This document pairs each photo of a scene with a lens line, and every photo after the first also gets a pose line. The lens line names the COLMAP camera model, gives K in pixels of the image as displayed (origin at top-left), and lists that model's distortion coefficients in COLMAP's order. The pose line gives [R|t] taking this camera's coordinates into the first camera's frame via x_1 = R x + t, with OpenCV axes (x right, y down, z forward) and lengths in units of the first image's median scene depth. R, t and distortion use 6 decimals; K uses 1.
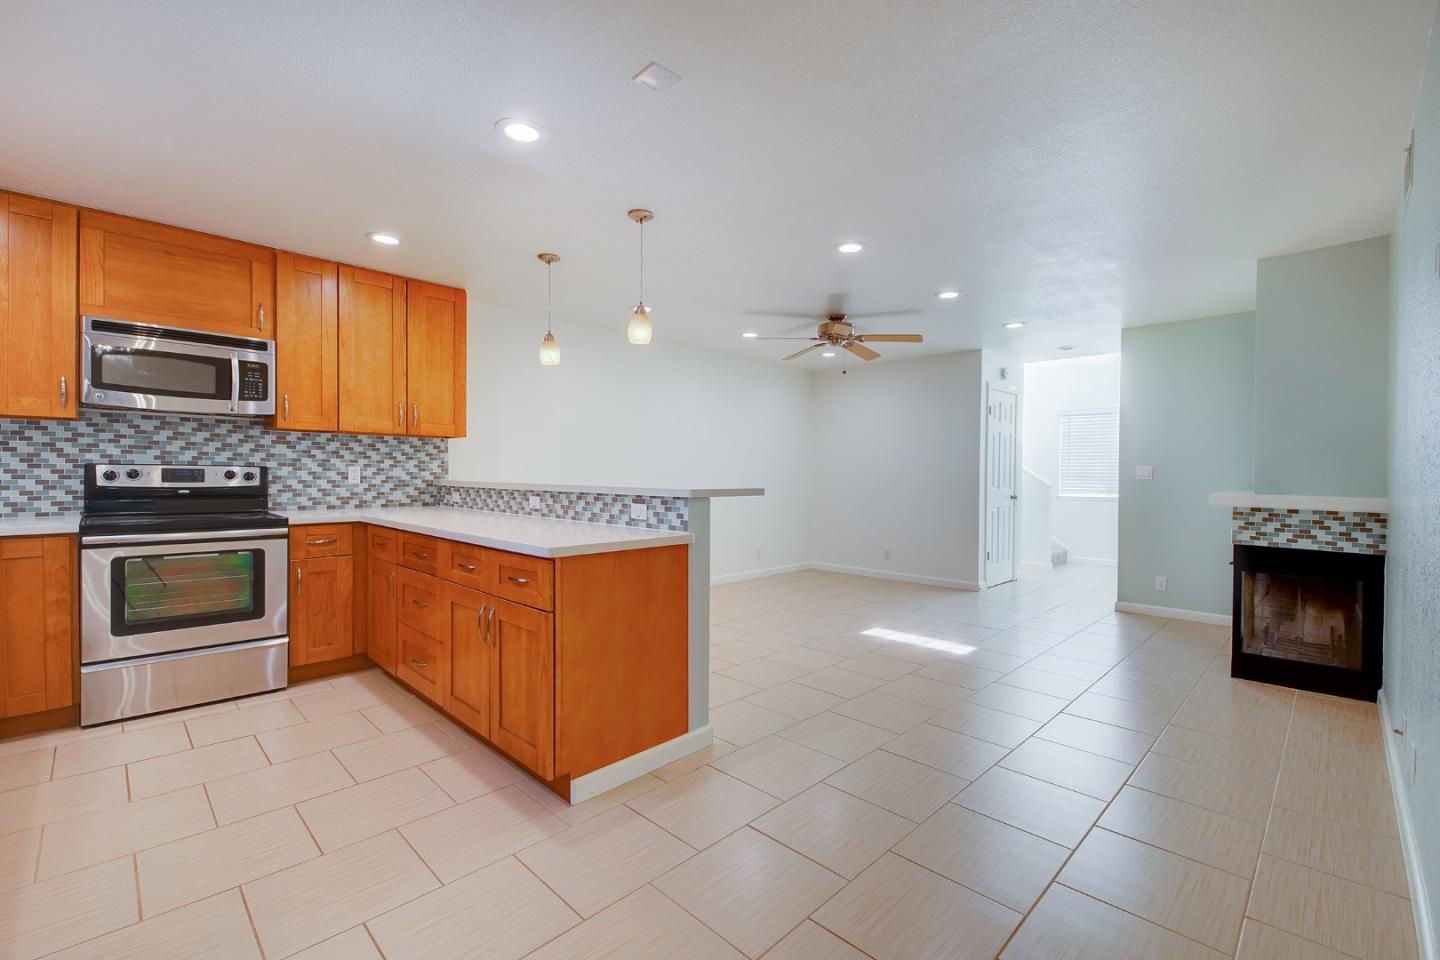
lens RADIAL K [[622.9, 0, 732.7], [0, 622.9, 479.9], [0, 0, 1]] dist [0.023019, -0.013088]
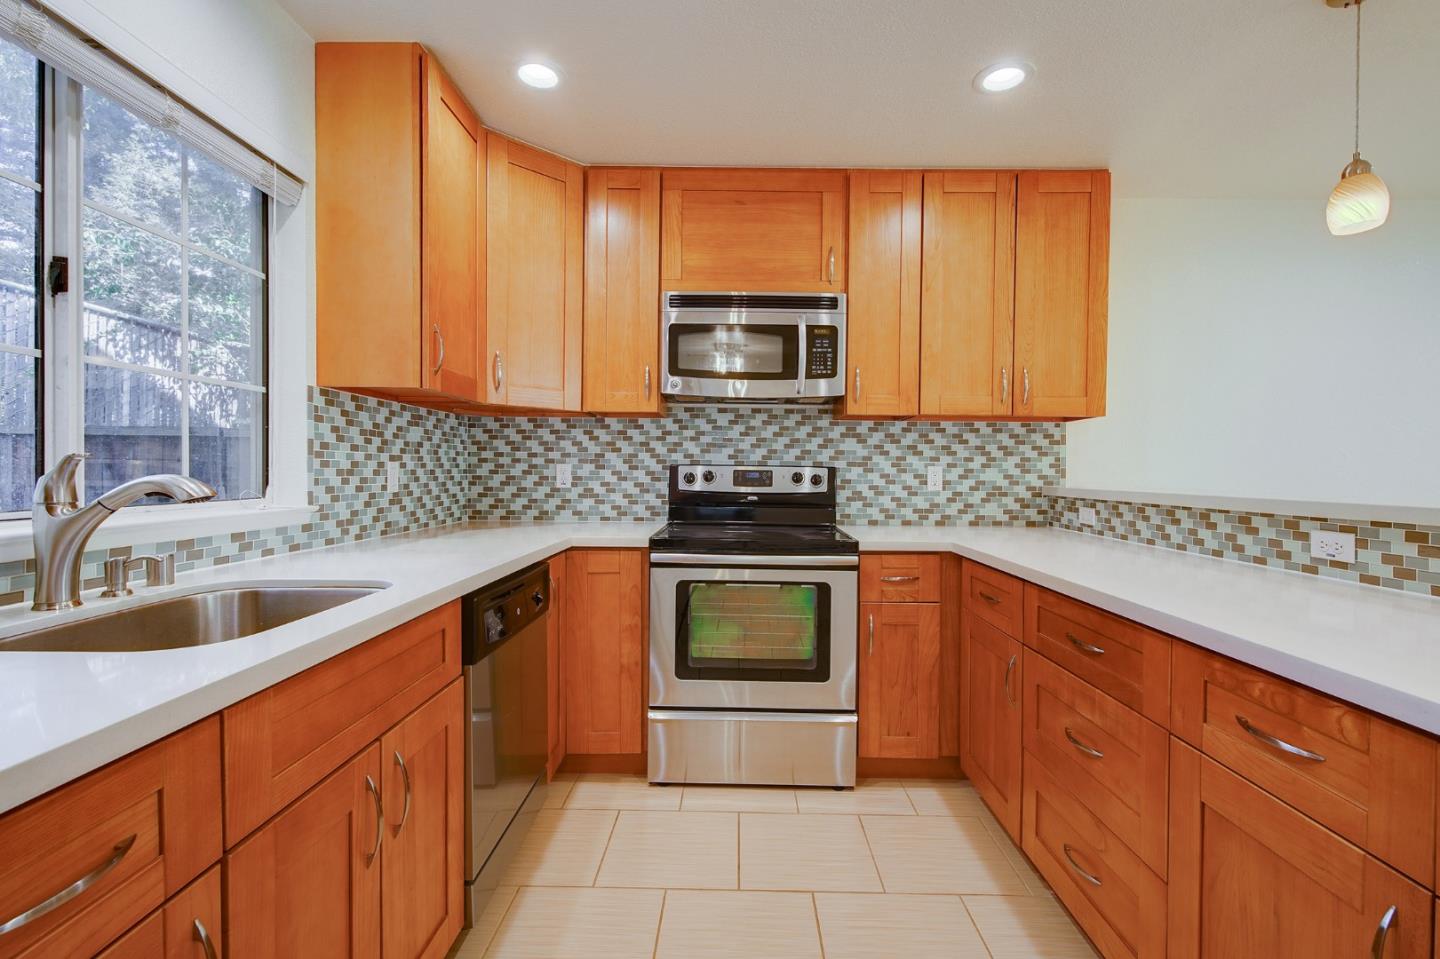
lens RADIAL K [[622.9, 0, 732.7], [0, 622.9, 479.4], [0, 0, 1]] dist [0.023019, -0.013088]
pose [[0.691827, 0.008208, -0.722017, -0.293998], [-0.011348, 0.999935, 0.000495, -0.005542], [0.721975, 0.007851, 0.691875, 0.404583]]
